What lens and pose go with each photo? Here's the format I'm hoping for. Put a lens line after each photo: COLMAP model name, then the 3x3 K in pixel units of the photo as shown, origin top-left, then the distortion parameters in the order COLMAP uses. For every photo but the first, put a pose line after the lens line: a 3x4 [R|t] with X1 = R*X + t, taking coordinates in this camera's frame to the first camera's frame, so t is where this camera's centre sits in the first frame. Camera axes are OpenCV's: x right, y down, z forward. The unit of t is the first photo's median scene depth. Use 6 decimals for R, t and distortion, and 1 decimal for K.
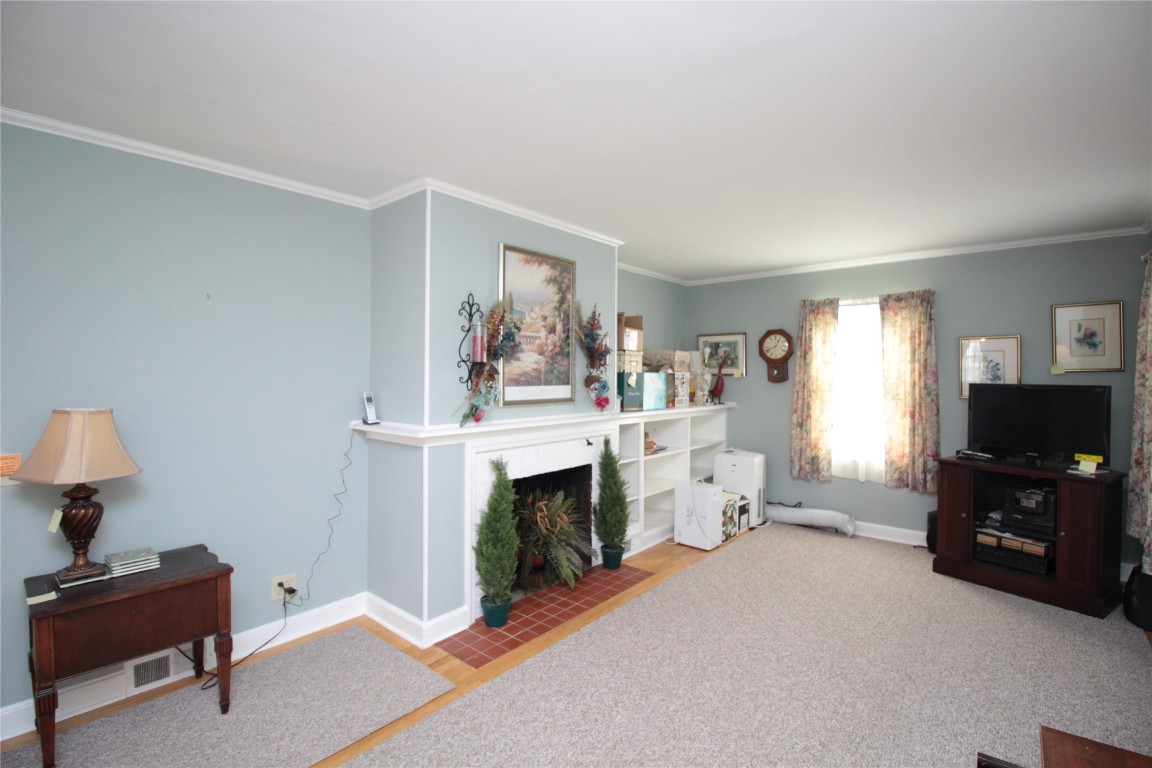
lens RADIAL K [[530.6, 0, 576.0], [0, 530.6, 375.8], [0, 0, 1]] dist [-0.008137, -0.008289]
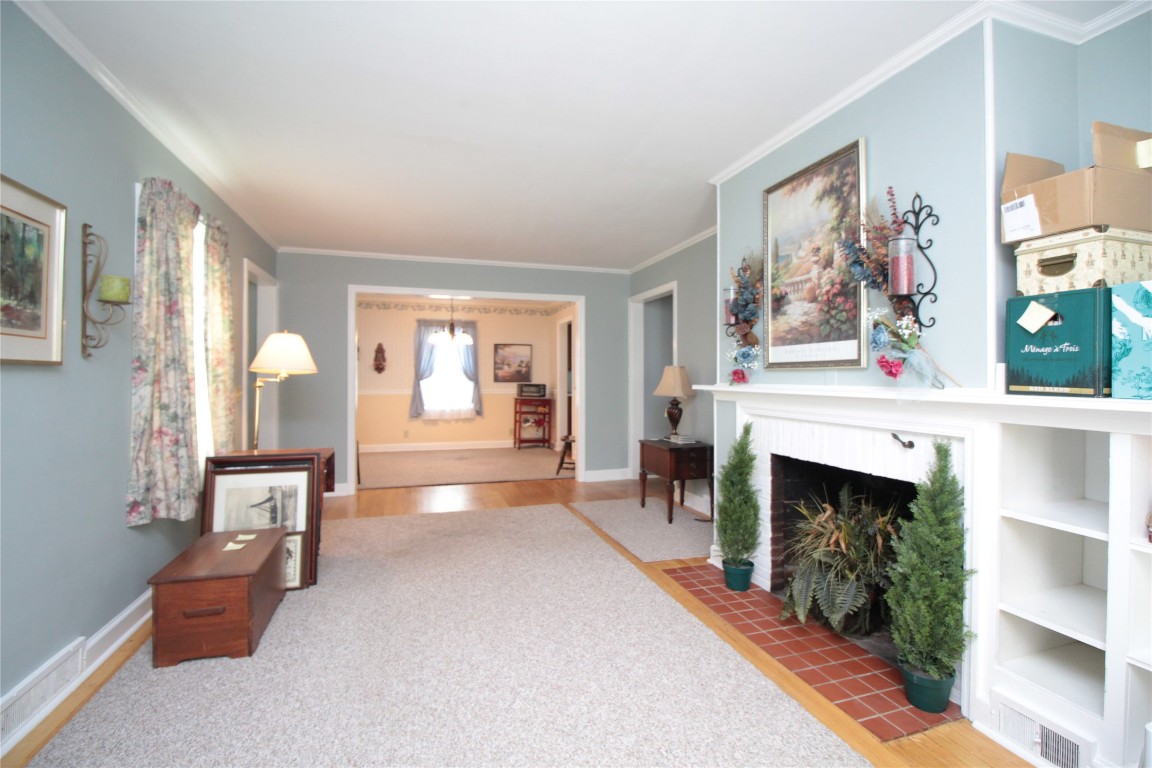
lens RADIAL K [[530.6, 0, 582.0], [0, 530.6, 381.6], [0, 0, 1]] dist [-0.008137, -0.008289]
pose [[-0.527247, 0.003831, -0.849704, 0.694484], [-0.006775, 0.999939, 0.008713, 0.064276], [0.849685, 0.010351, -0.527189, 1.054005]]
